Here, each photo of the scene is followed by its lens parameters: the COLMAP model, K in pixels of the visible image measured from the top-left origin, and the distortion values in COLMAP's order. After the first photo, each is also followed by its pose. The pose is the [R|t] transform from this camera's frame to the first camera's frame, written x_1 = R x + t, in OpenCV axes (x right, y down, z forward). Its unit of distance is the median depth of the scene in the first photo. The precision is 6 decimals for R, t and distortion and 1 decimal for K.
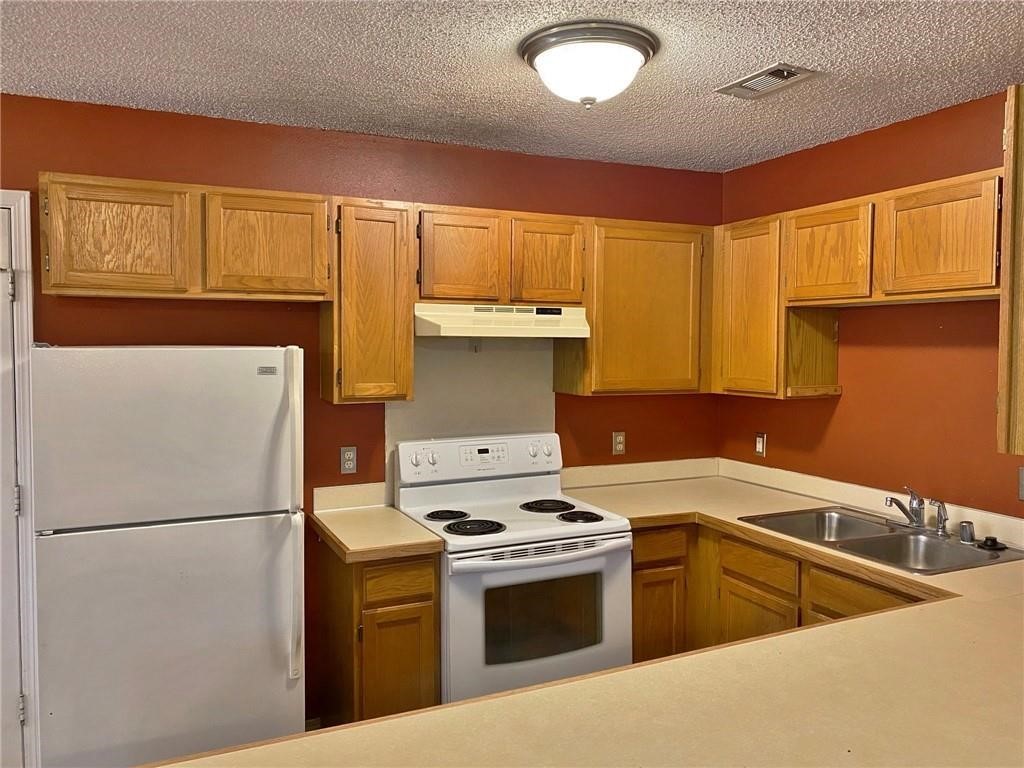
lens RADIAL K [[789.3, 0, 508.6], [0, 789.3, 364.8], [0, 0, 1]] dist [0.013111, -0.029117]
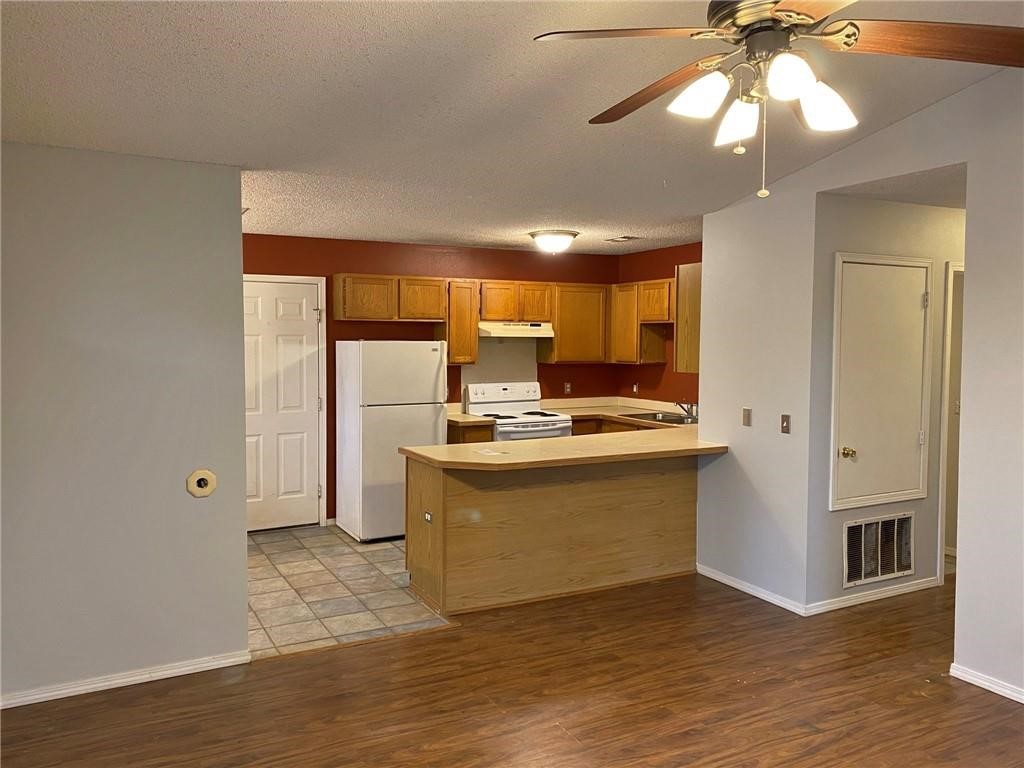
lens RADIAL K [[789.3, 0, 514.2], [0, 789.3, 383.5], [0, 0, 1]] dist [0.013111, -0.029117]
pose [[0.998586, -0.002711, 0.053083, -0.132548], [0.001105, 0.999541, 0.030272, 0.030168], [-0.053141, -0.030171, 0.998131, -1.272086]]
